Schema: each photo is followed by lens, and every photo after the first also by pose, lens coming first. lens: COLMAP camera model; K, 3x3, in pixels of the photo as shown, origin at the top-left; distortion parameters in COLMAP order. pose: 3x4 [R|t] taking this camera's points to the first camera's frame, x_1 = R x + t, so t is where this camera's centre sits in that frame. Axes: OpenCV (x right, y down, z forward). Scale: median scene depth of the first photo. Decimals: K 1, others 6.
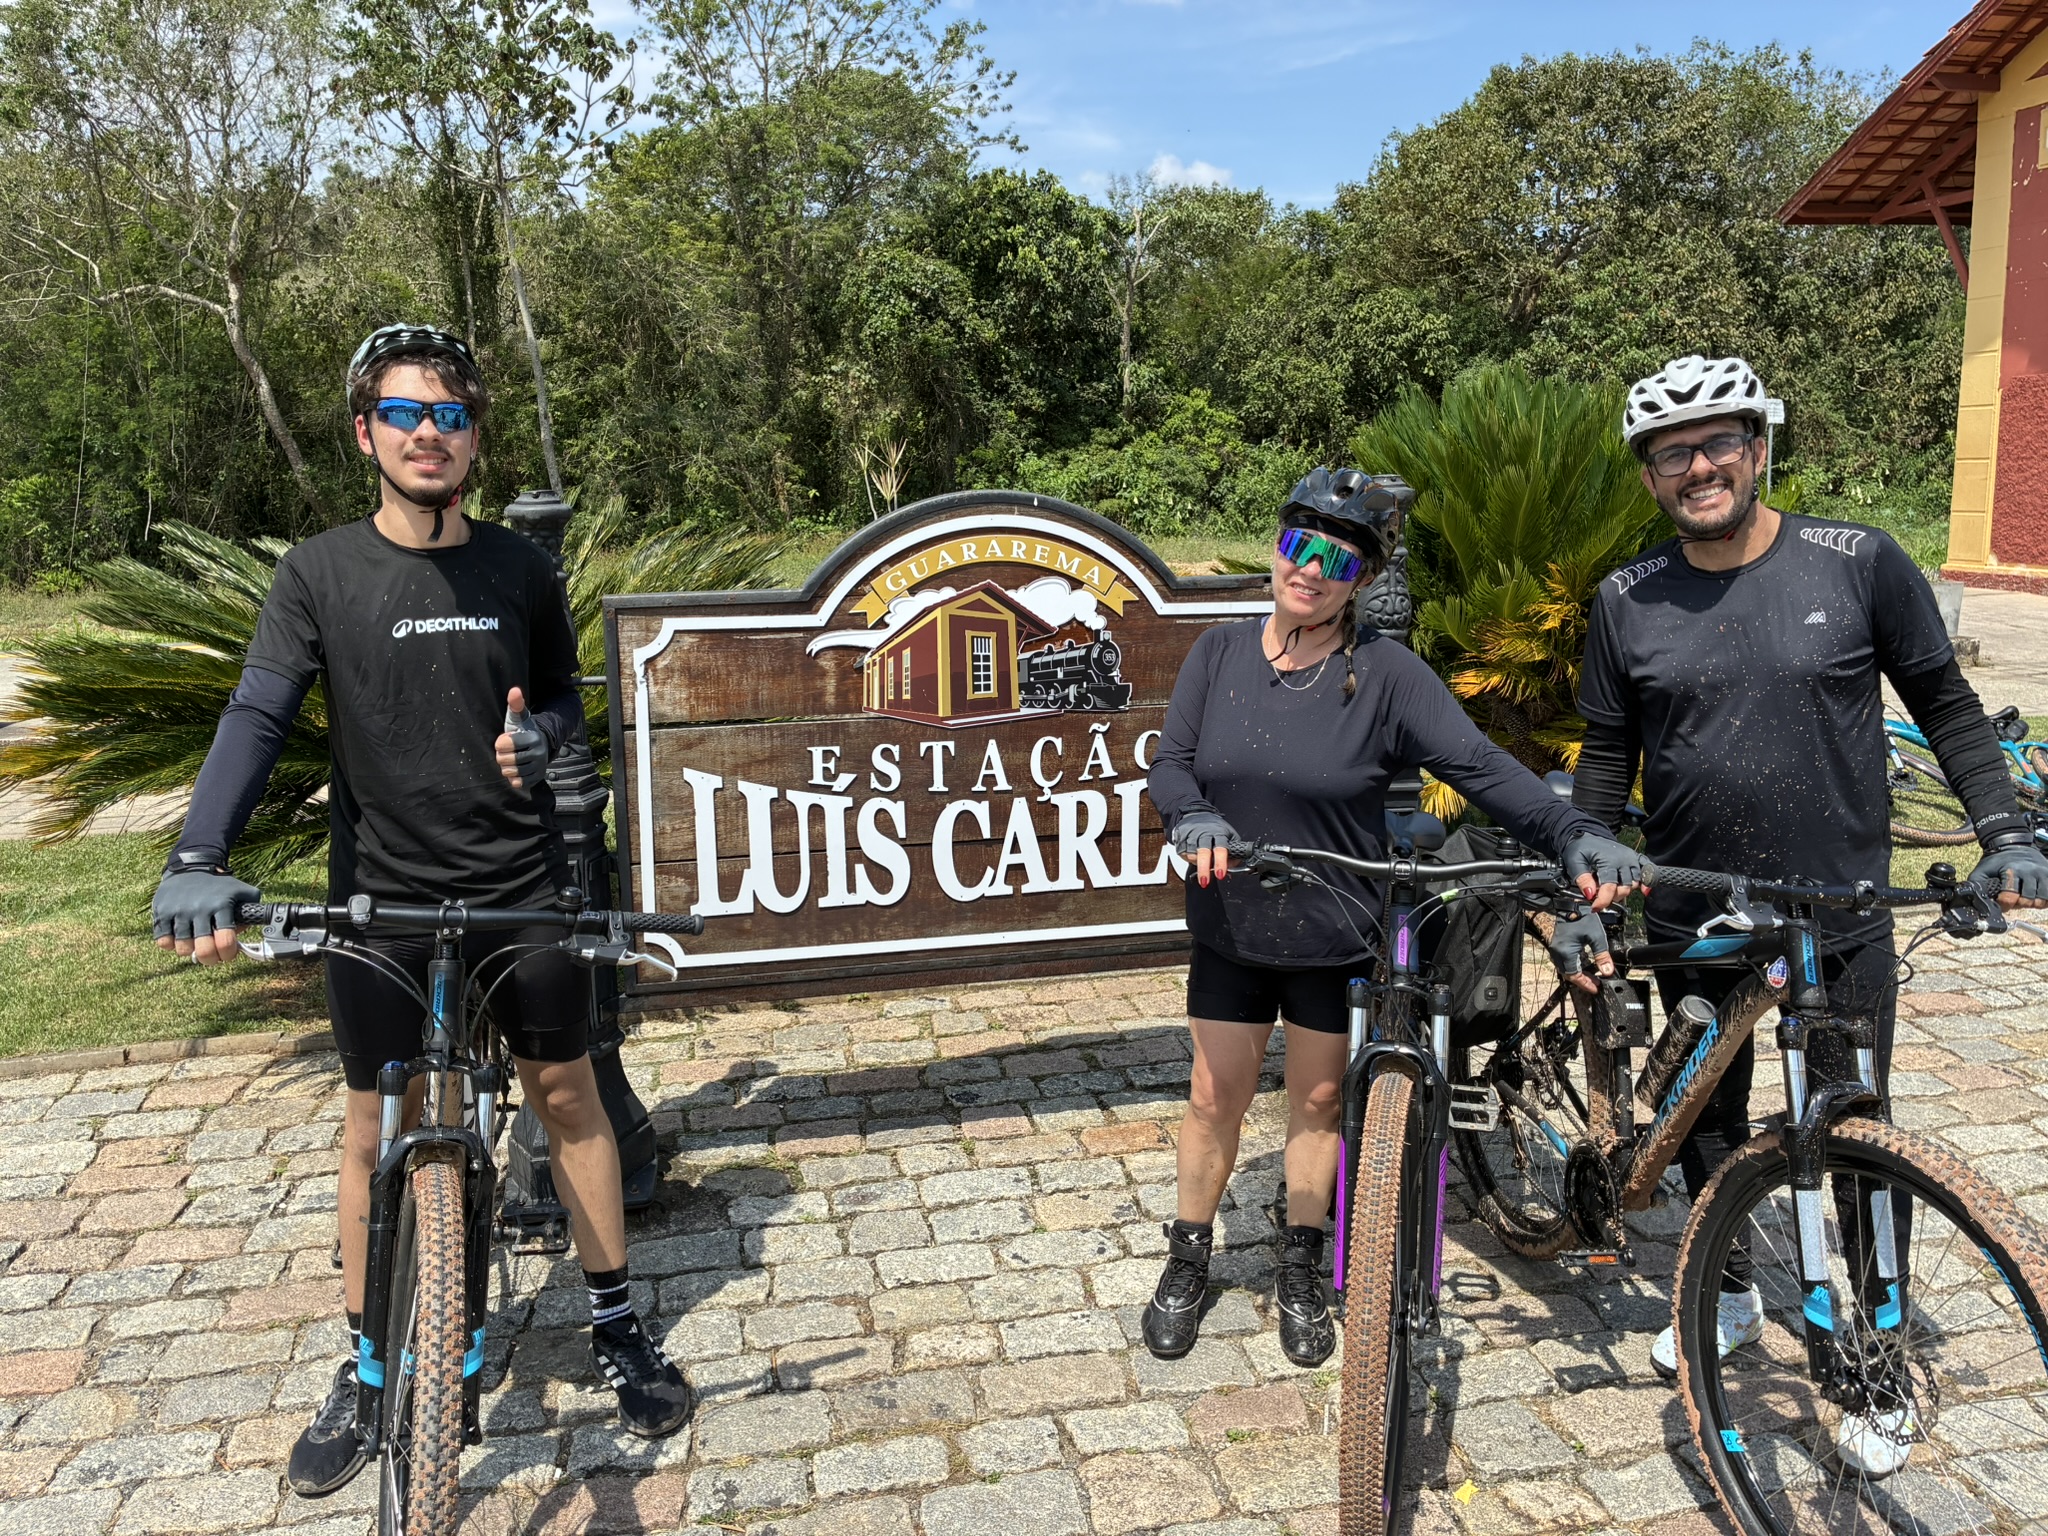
lens RADIAL K [[1562.7, 0, 1024.7], [0, 1562.7, 715.5], [0, 0, 1]] dist [0.067093, -0.089077]
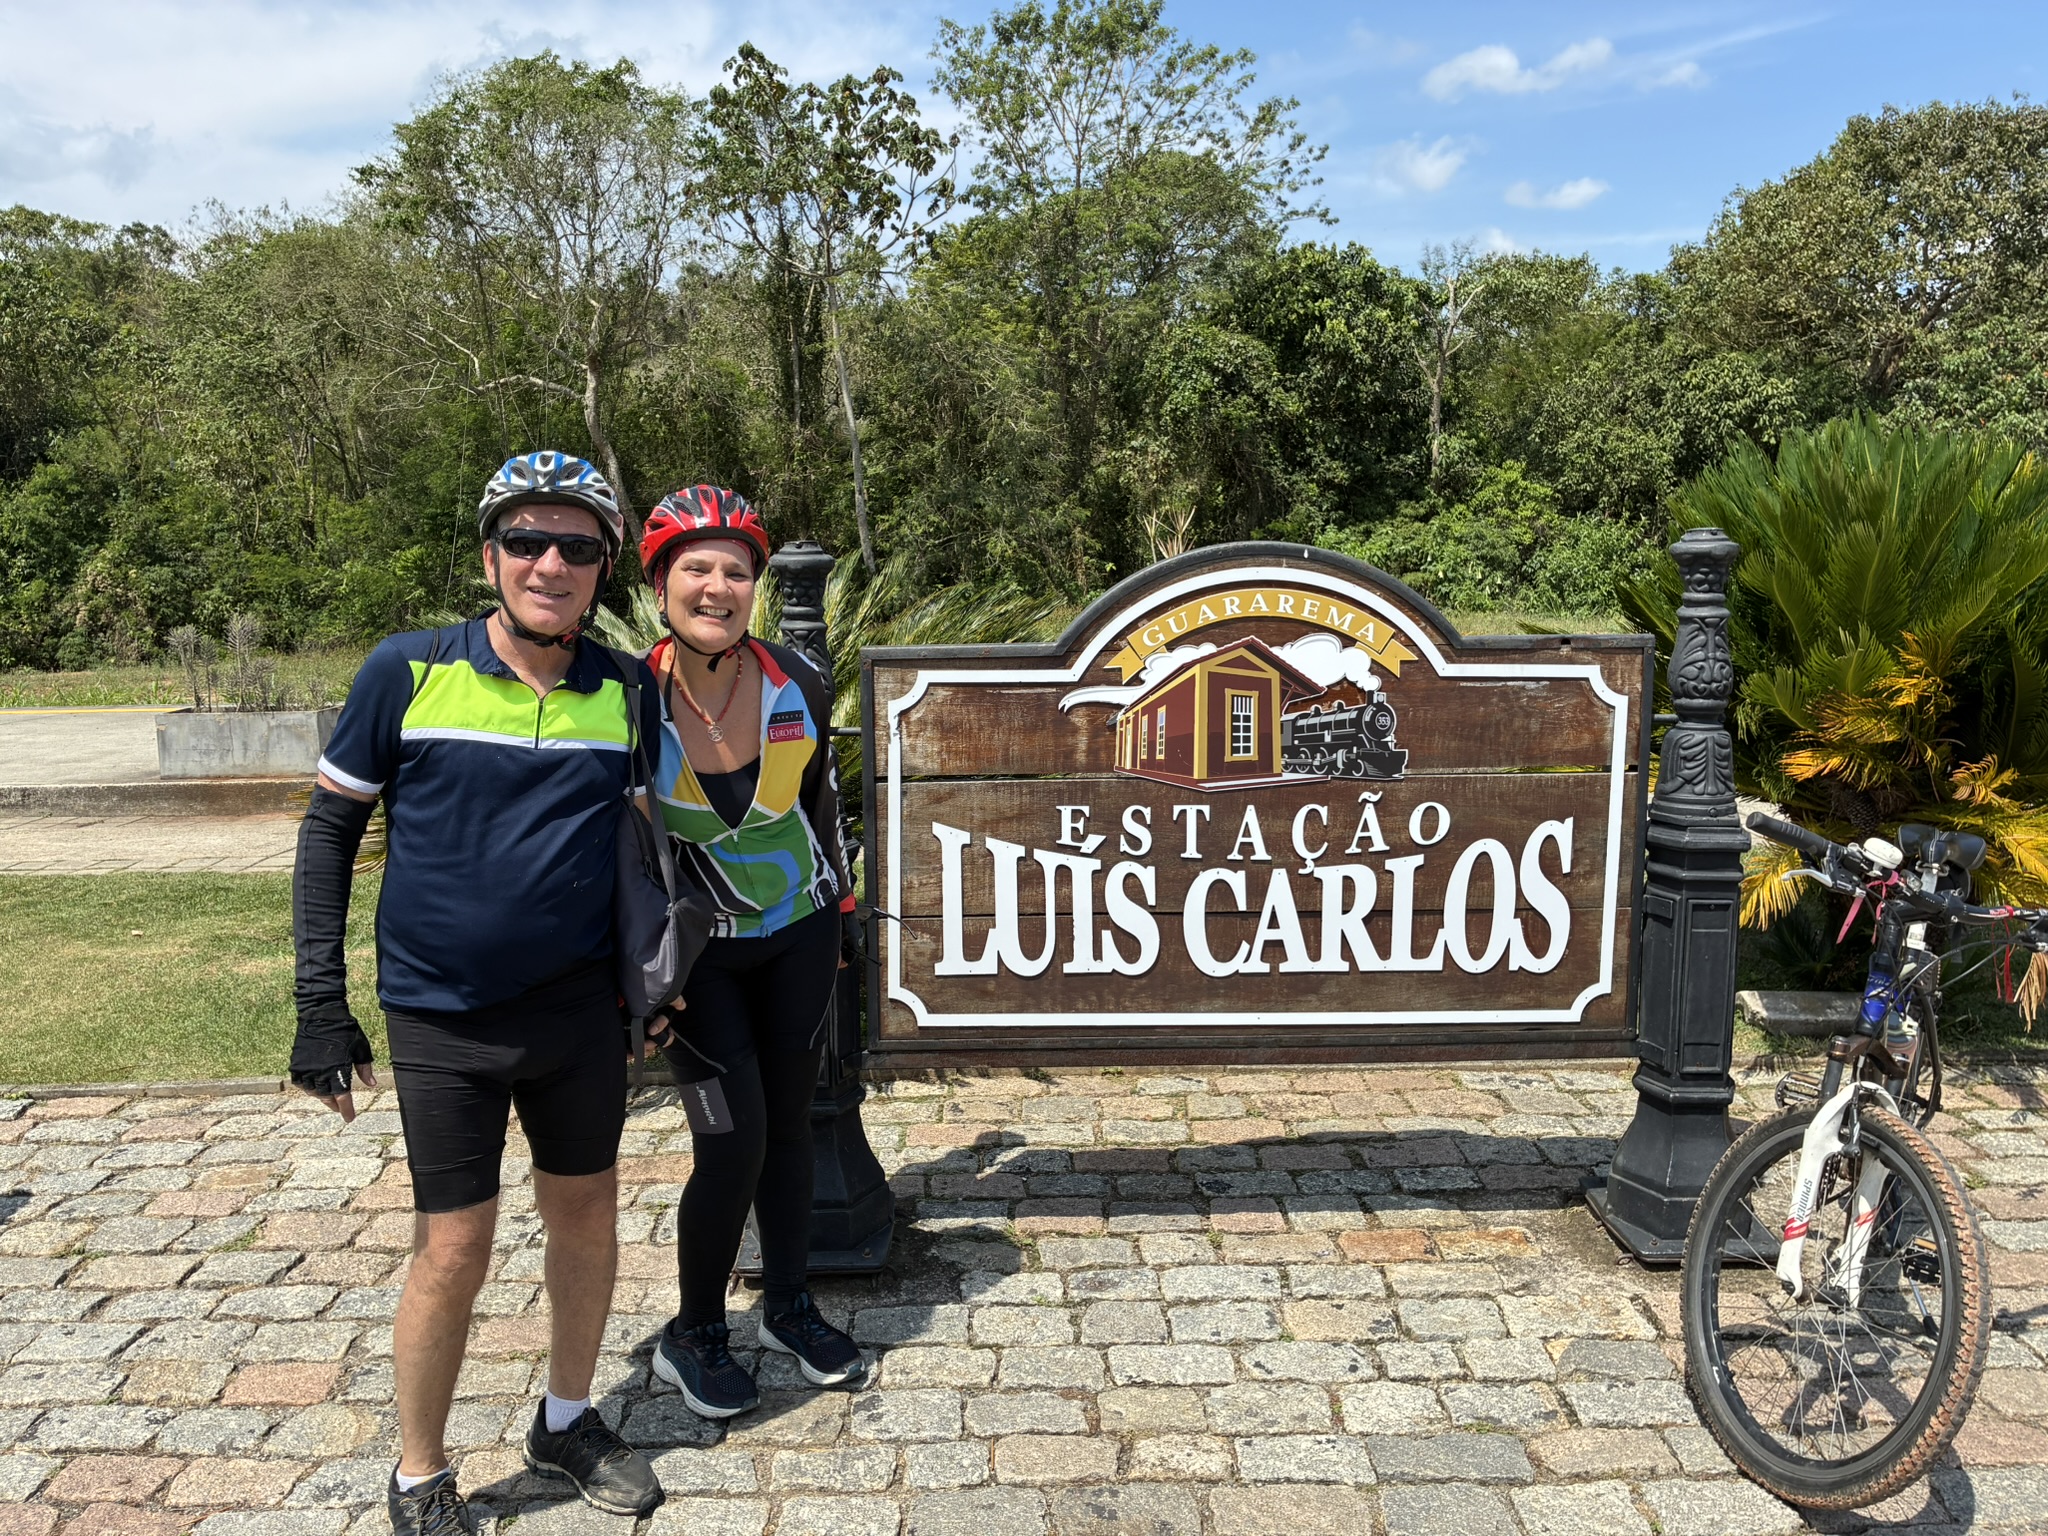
lens RADIAL K [[1552.2, 0, 1015.1], [0, 1552.2, 740.9], [0, 0, 1]] dist [0.054640, -0.062152]
pose [[0.980545, 0.027958, -0.194291, 0.019973], [-0.034093, 0.999018, -0.028307, 0.007795], [0.193309, 0.034380, 0.980535, 0.054707]]
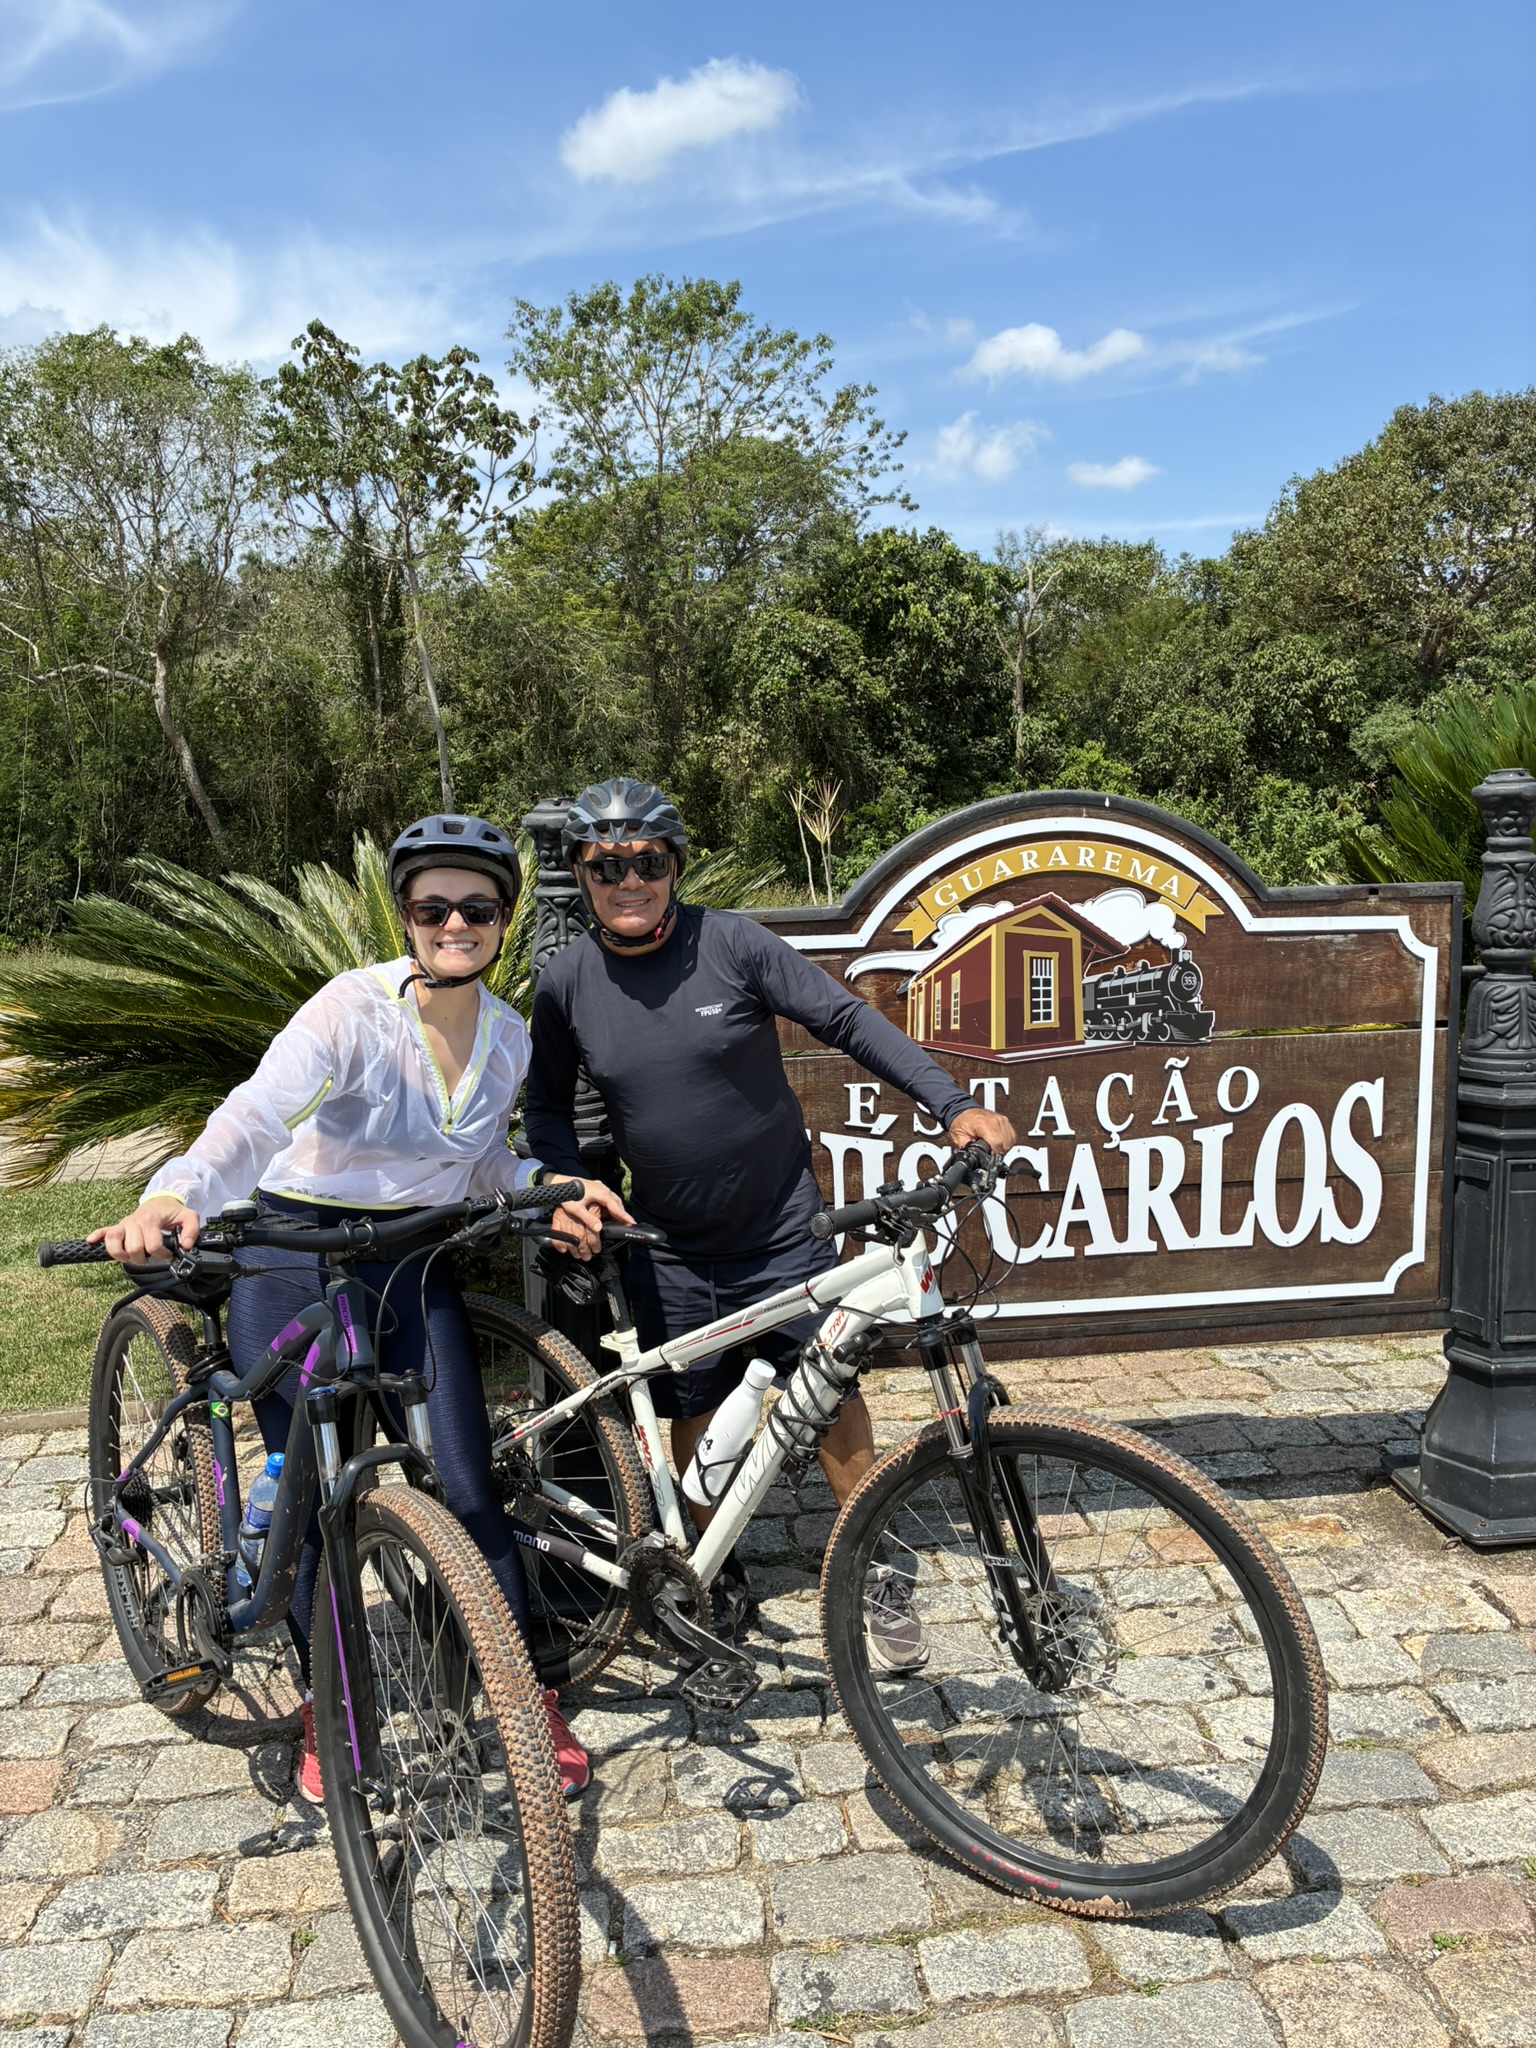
lens RADIAL K [[1537.1, 0, 739.5], [0, 1537.1, 1025.4], [0, 0, 1]] dist [0.065320, -0.082012]
pose [[0.995167, -0.002064, -0.098175, -0.107461], [-0.001121, 0.999475, -0.032377, 0.014683], [0.098190, 0.032331, 0.994642, 0.128533]]
